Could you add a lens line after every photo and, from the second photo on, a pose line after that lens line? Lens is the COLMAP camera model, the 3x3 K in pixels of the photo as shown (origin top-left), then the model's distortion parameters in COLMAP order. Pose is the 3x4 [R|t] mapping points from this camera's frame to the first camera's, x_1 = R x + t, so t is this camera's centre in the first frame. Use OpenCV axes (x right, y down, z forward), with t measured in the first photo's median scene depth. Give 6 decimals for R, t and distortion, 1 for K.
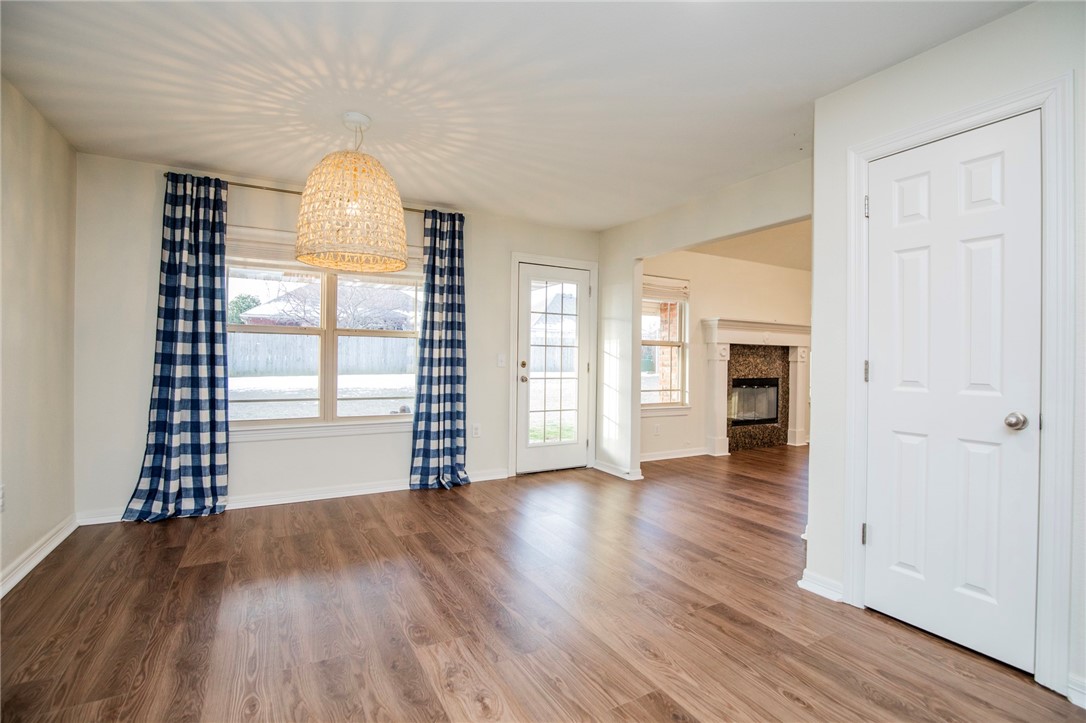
lens RADIAL K [[505.2, 0, 552.8], [0, 505.2, 359.7], [0, 0, 1]] dist [-0.037996, 0.007038]
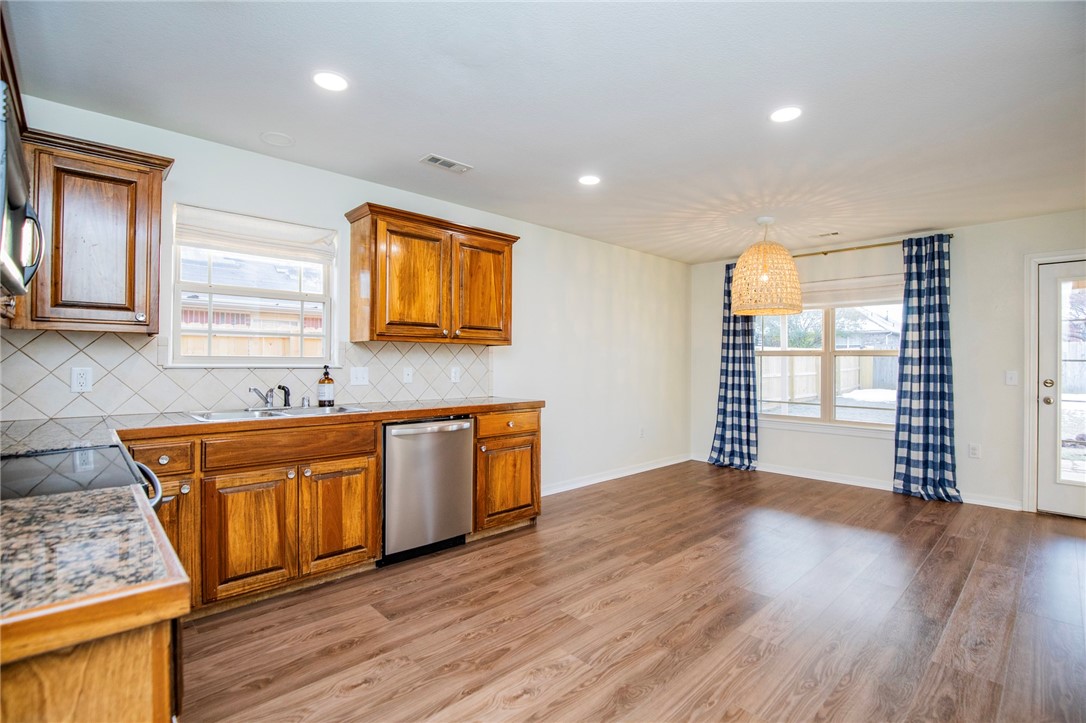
lens RADIAL K [[505.2, 0, 552.8], [0, 505.2, 359.7], [0, 0, 1]] dist [-0.037996, 0.007038]
pose [[0.242901, -0.014204, -0.969947, 0.745950], [-0.009527, 0.999810, -0.017027, -0.011722], [0.970004, 0.013376, 0.242720, -0.008270]]
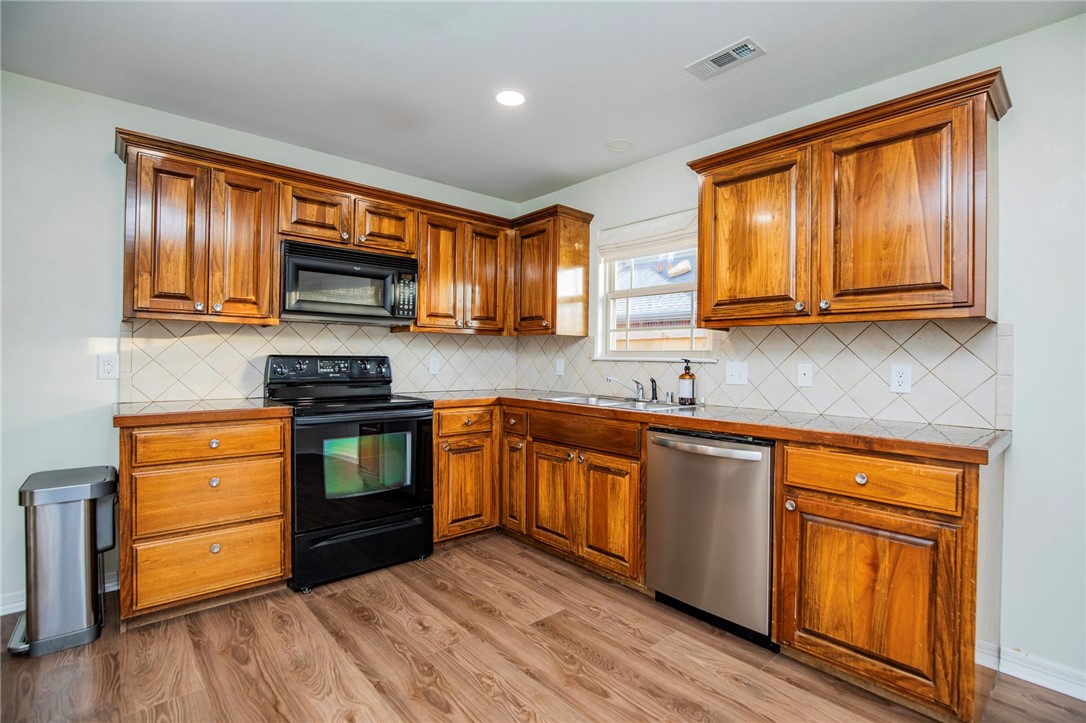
lens RADIAL K [[506.6, 0, 557.2], [0, 506.6, 359.6], [0, 0, 1]] dist [-0.028392, 0.000696]
pose [[-0.976760, -0.025291, -0.212837, 0.150730], [-0.027036, 0.999620, 0.005295, -0.010814], [0.212623, 0.010926, -0.977073, 0.571038]]
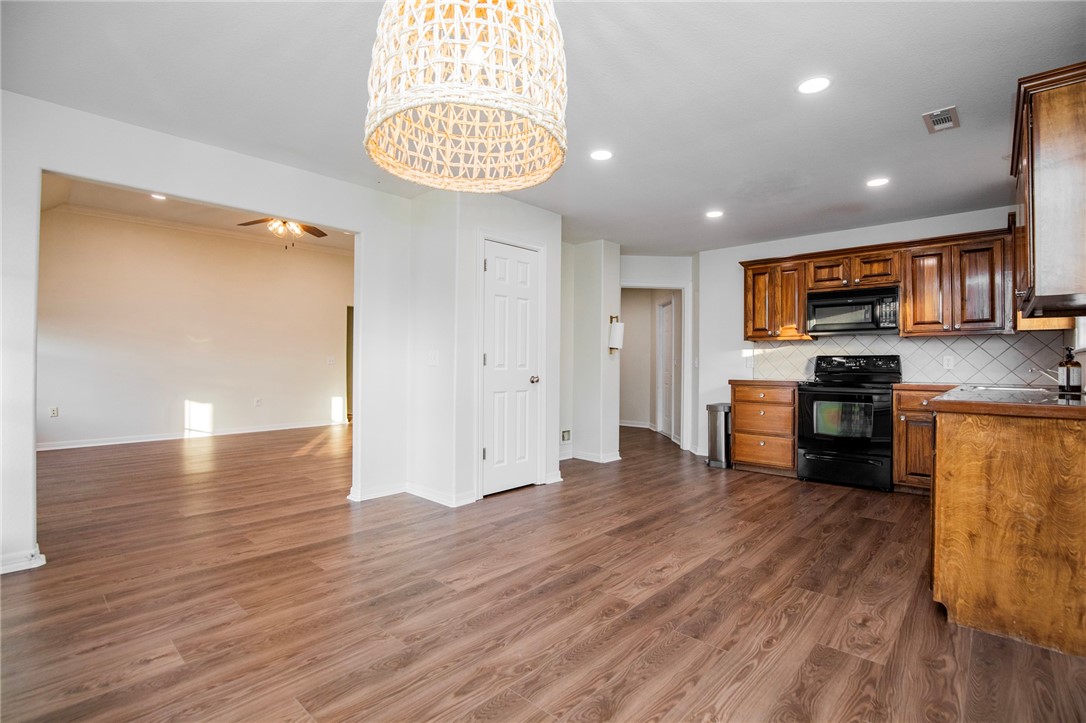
lens RADIAL K [[506.6, 0, 557.2], [0, 506.6, 359.6], [0, 0, 1]] dist [-0.028392, 0.000696]
pose [[-0.313837, -0.005285, 0.949462, -0.726896], [-0.006761, 0.999972, 0.003331, 0.010224], [-0.949453, -0.005374, -0.313864, 0.852498]]
